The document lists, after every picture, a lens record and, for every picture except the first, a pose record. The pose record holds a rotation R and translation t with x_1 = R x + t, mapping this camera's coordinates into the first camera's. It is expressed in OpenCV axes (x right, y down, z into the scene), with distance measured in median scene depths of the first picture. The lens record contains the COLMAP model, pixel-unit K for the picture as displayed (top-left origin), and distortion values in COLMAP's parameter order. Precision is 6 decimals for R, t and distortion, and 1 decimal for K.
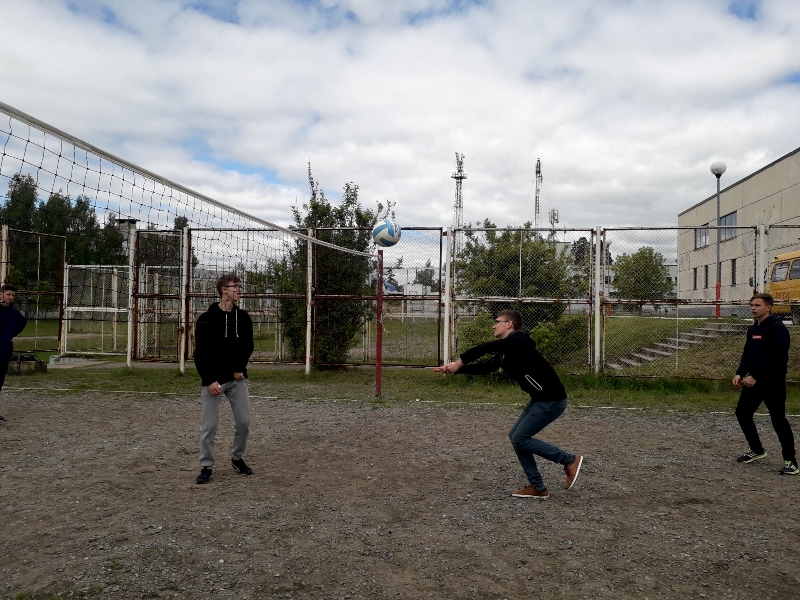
lens RADIAL K [[613.3, 0, 398.4], [0, 613.3, 298.4], [0, 0, 1]] dist [0.019991, -0.036969]
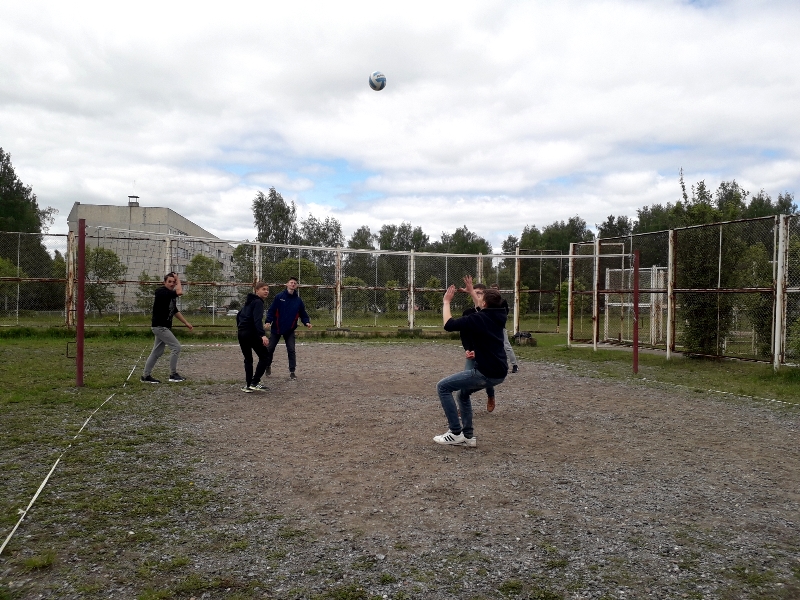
lens RADIAL K [[613.3, 0, 400.6], [0, 613.3, 302.5], [0, 0, 1]] dist [0.019991, -0.036969]
pose [[0.474874, -0.002138, -0.880051, 0.511175], [0.006229, 0.999980, 0.000932, 0.012617], [0.880032, -0.005925, 0.474878, 0.026906]]
